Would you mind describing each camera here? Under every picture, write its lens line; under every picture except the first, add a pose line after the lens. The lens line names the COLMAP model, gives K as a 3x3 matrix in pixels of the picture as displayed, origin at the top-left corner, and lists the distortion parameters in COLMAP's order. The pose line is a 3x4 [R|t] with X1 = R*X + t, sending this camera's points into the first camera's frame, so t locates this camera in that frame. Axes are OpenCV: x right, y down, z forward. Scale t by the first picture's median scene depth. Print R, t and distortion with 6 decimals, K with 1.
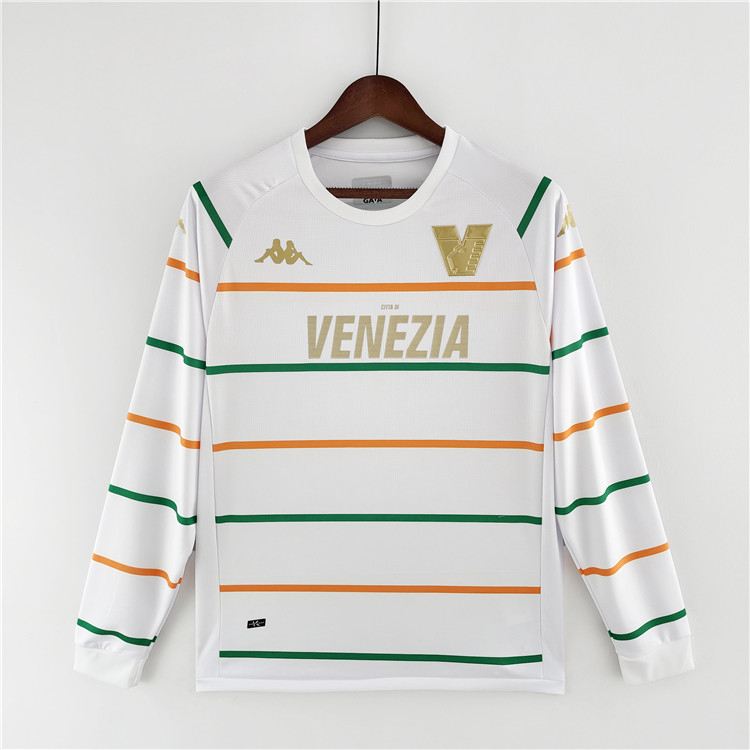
lens RADIAL K [[666.4, 0, 385.5], [0, 666.4, 393.7], [0, 0, 1]] dist [0.033150, -0.025594]
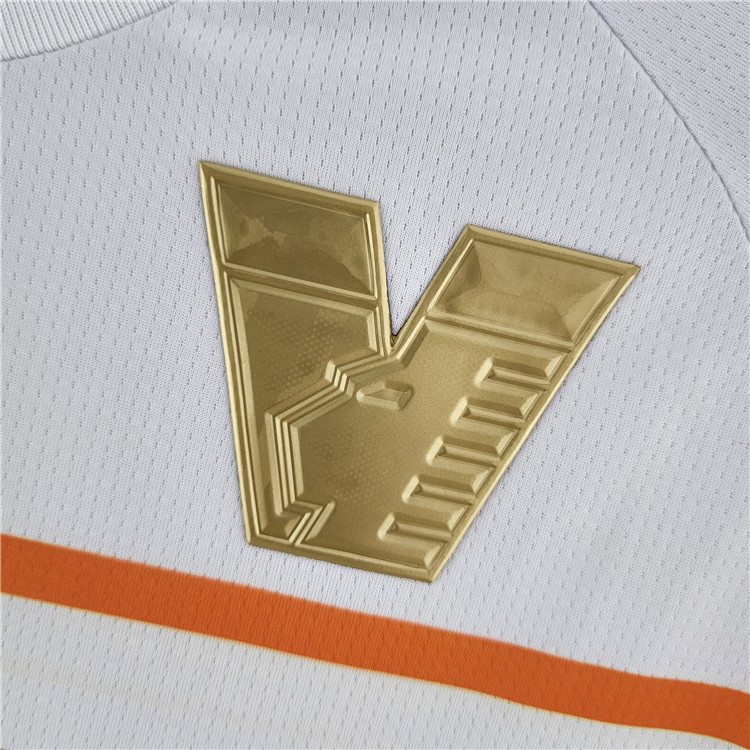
lens RADIAL K [[666.4, 0, 375.9], [0, 666.4, 373.5], [0, 0, 1]] dist [0.033150, -0.025594]
pose [[0.965650, 0.232615, 0.115801, 0.094505], [-0.226486, 0.971928, -0.063716, -0.205330], [-0.127371, 0.035300, 0.991227, 0.847768]]
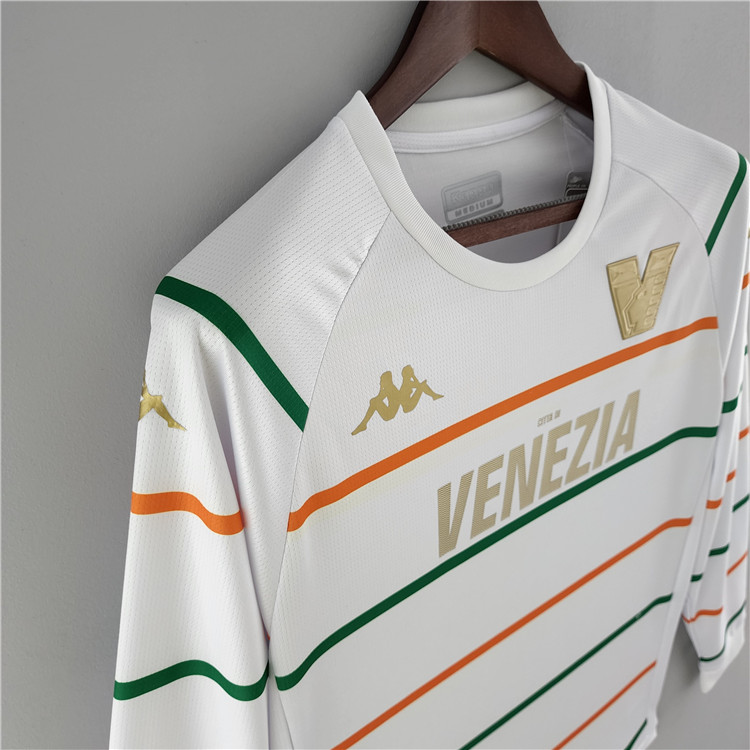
lens RADIAL K [[666.4, 0, 375.0], [0, 666.4, 374.3], [0, 0, 1]] dist [0.033150, -0.025594]
pose [[0.815291, -0.297486, 0.496792, -0.378414], [0.184649, 0.946717, 0.263878, -0.339159], [-0.548822, -0.123405, 0.826780, 0.622810]]
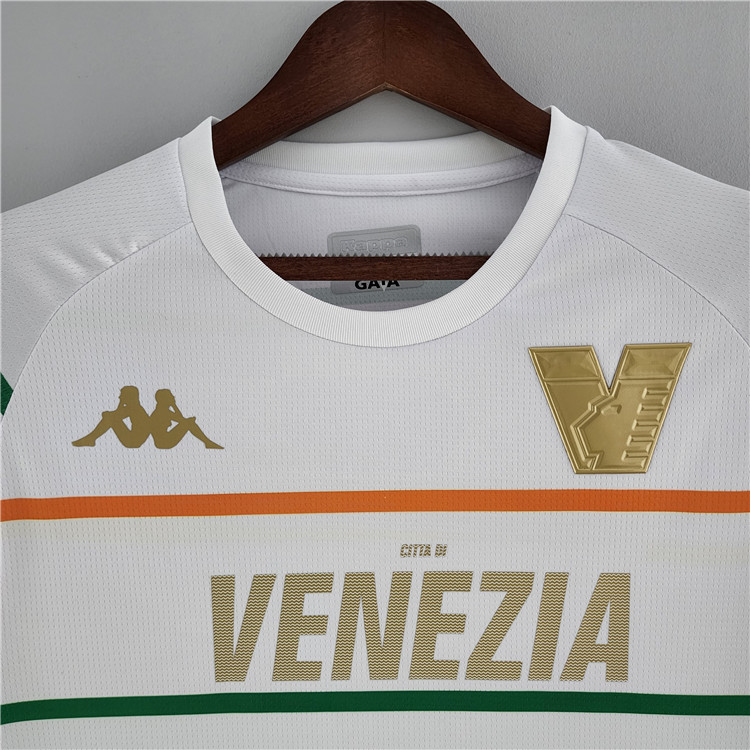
lens RADIAL K [[666.4, 0, 380.1], [0, 666.4, 373.9], [0, 0, 1]] dist [0.033150, -0.025594]
pose [[0.999736, -0.010937, -0.020226, -0.009396], [0.008598, 0.993633, -0.112341, -0.189003], [0.021326, 0.112137, 0.993464, 0.601446]]
